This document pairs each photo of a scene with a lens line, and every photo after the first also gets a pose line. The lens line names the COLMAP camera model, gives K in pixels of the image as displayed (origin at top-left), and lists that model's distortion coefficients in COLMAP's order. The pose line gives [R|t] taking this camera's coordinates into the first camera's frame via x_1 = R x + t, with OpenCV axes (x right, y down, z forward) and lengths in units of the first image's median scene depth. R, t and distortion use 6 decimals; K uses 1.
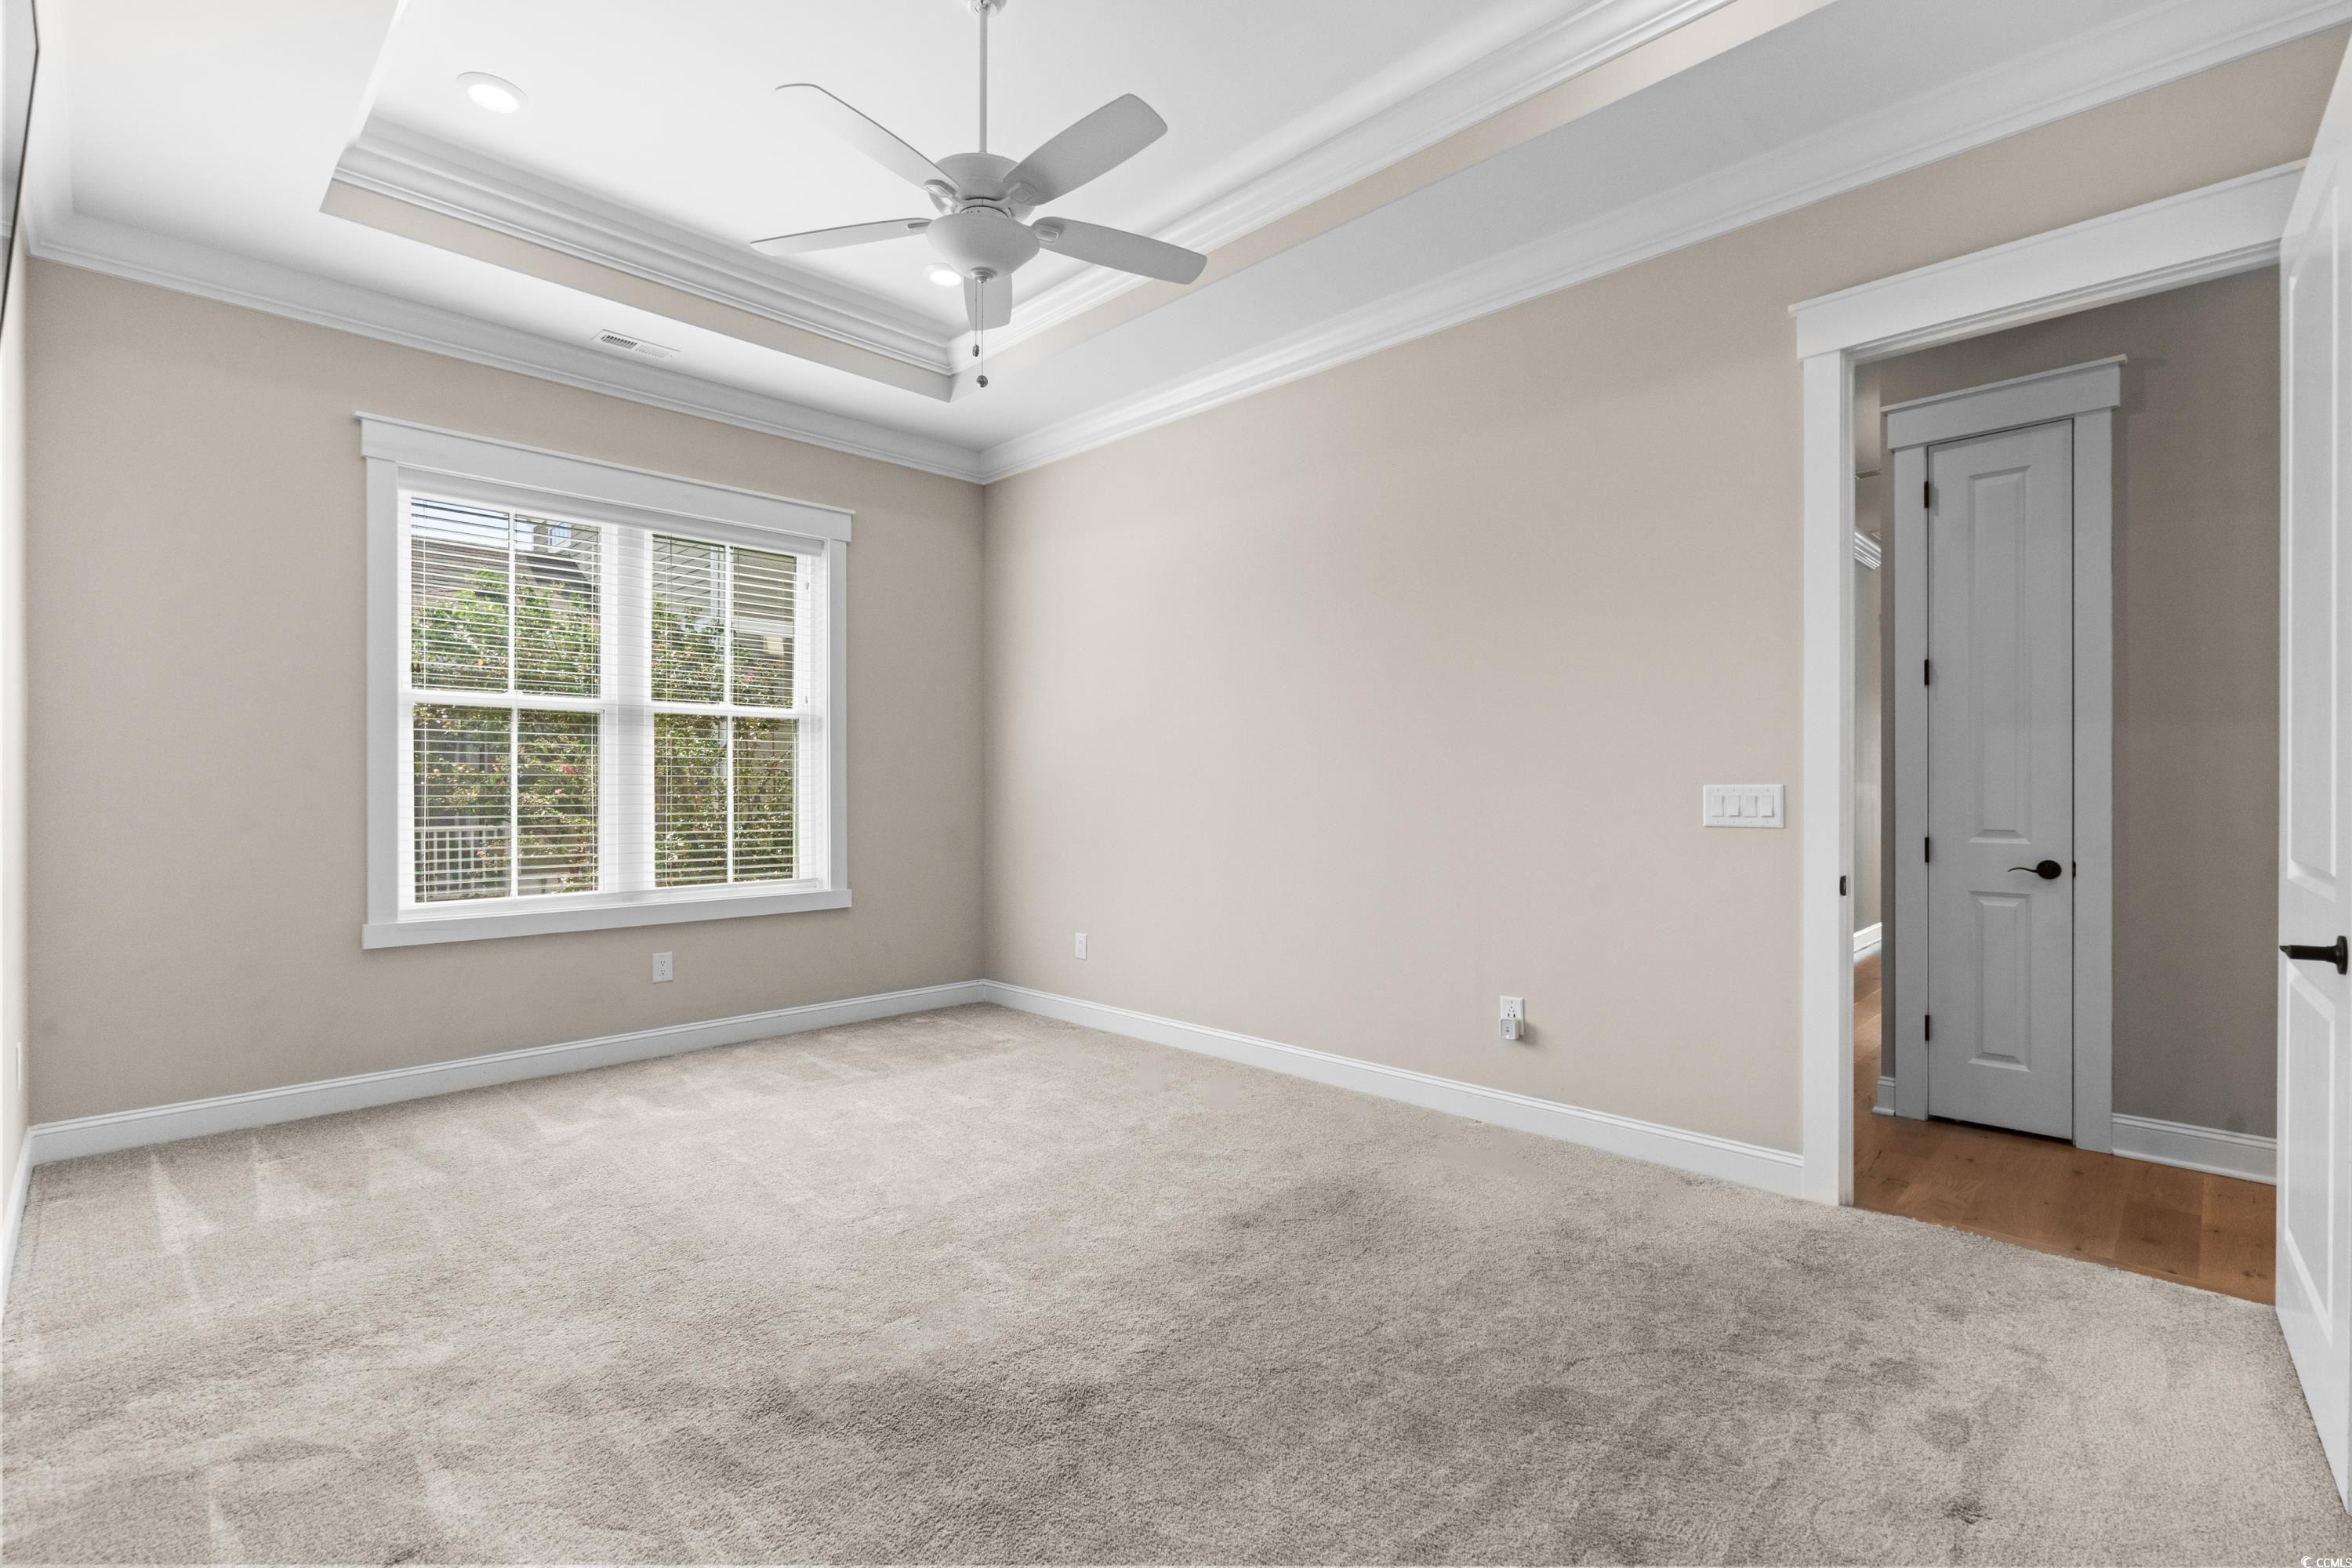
lens RADIAL K [[1067.8, 0, 1169.5], [0, 1067.8, 792.5], [0, 0, 1]] dist [-0.006141, 0.003160]
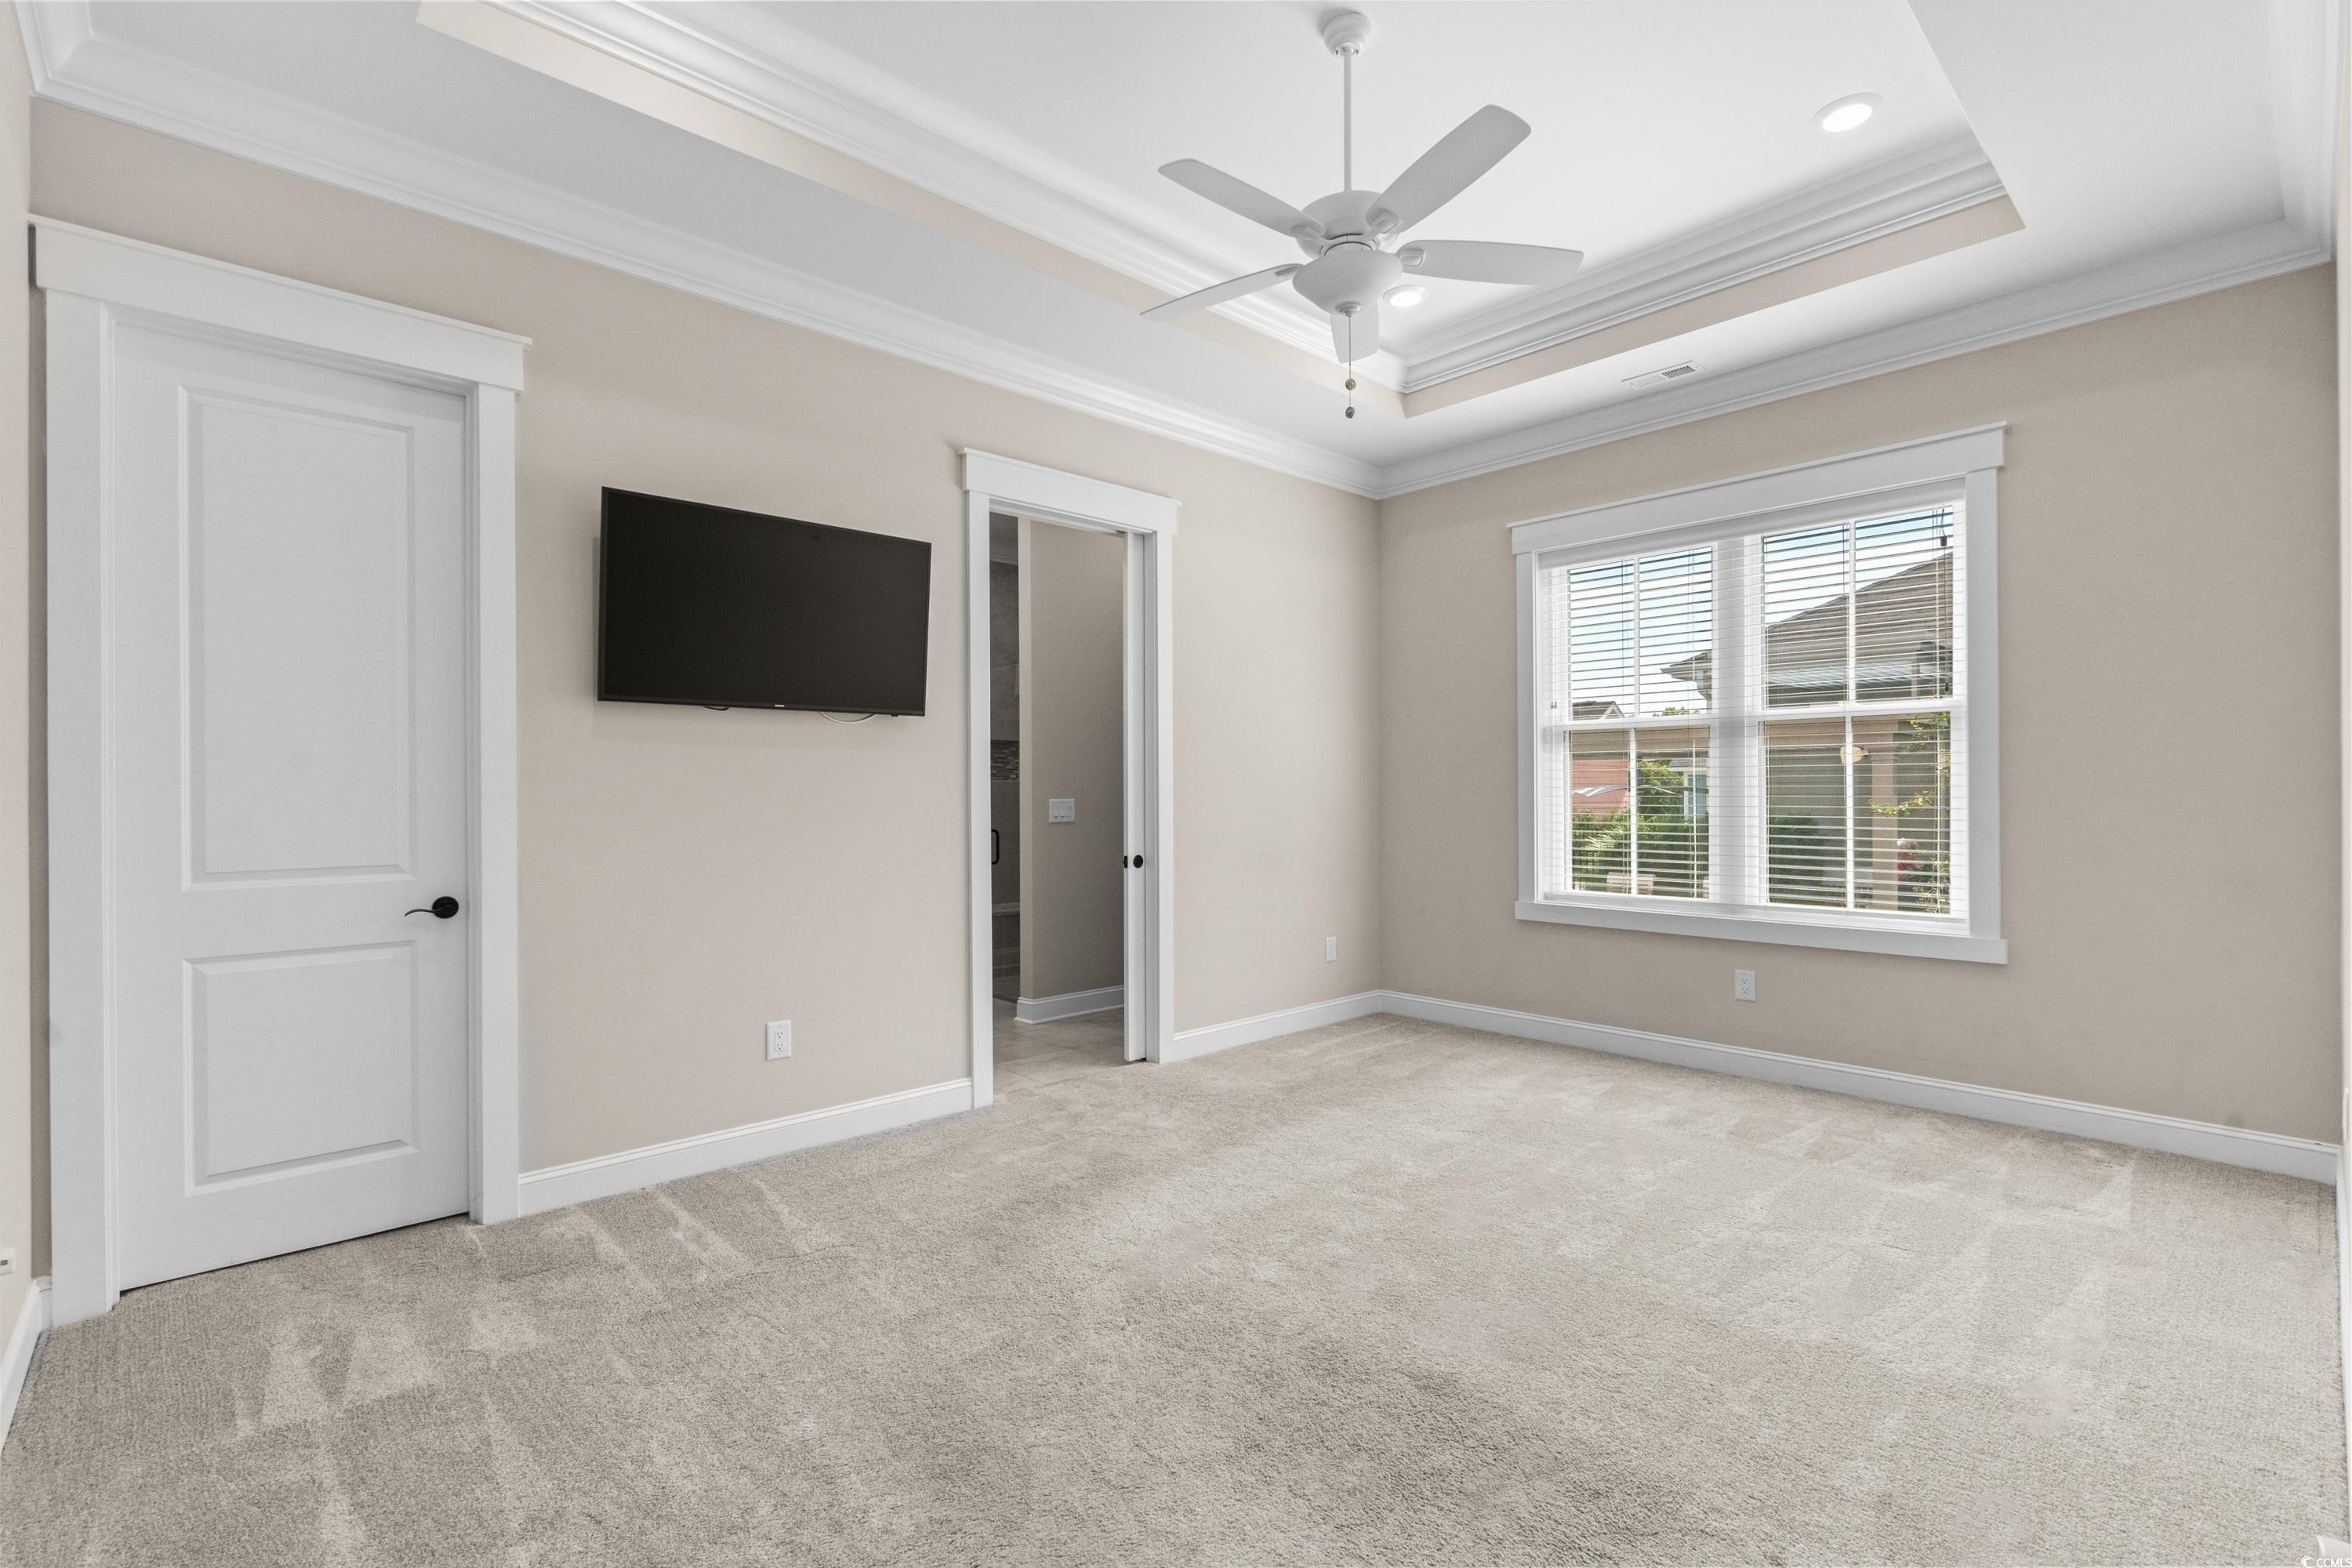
lens RADIAL K [[1067.8, 0, 1178.2], [0, 1067.8, 772.4], [0, 0, 1]] dist [-0.006141, 0.003160]
pose [[-0.043701, -0.024159, -0.998752, 0.510611], [-0.004673, 0.999702, -0.023978, -0.002800], [0.999034, 0.003620, -0.043801, 0.525663]]
